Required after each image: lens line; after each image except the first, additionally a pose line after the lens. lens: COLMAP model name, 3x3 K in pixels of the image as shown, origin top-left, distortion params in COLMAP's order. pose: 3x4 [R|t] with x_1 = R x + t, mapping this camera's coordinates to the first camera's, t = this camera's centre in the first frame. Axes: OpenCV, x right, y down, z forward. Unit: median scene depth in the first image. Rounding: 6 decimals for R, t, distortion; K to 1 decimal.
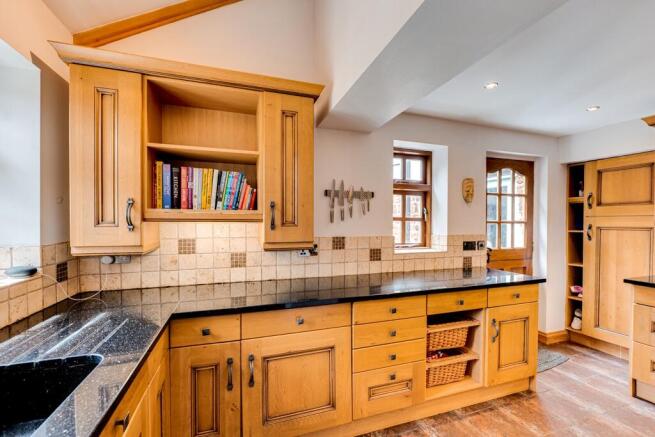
lens RADIAL K [[267.2, 0, 323.9], [0, 267.2, 225.0], [0, 0, 1]] dist [-0.007809, 0.000744]
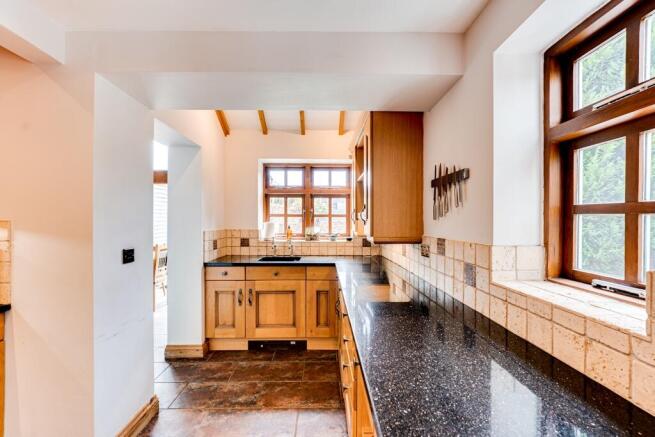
lens RADIAL K [[267.2, 0, 327.0], [0, 267.2, 221.1], [0, 0, 1]] dist [-0.007809, 0.000744]
pose [[-0.275008, -0.000297, -0.961442, 0.833424], [-0.011449, 0.999930, 0.002966, -0.003432], [0.961374, 0.011823, -0.274992, 0.855846]]
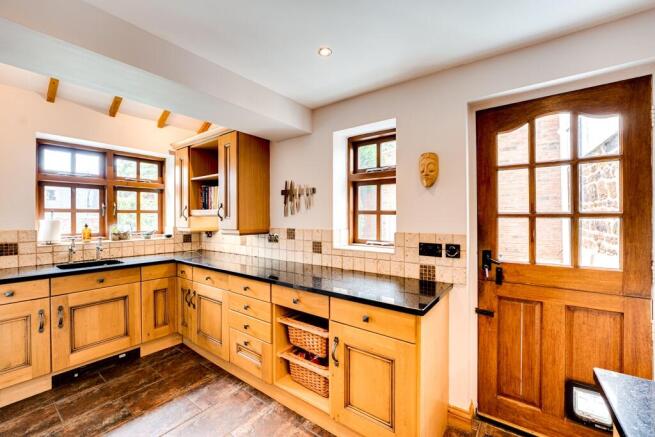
lens RADIAL K [[267.2, 0, 330.4], [0, 267.2, 215.5], [0, 0, 1]] dist [-0.007809, 0.000744]
pose [[0.590097, -0.005524, -0.807314, 1.063214], [-0.006914, 0.999905, -0.011896, -0.001035], [0.807303, 0.012601, 0.590003, 0.422063]]
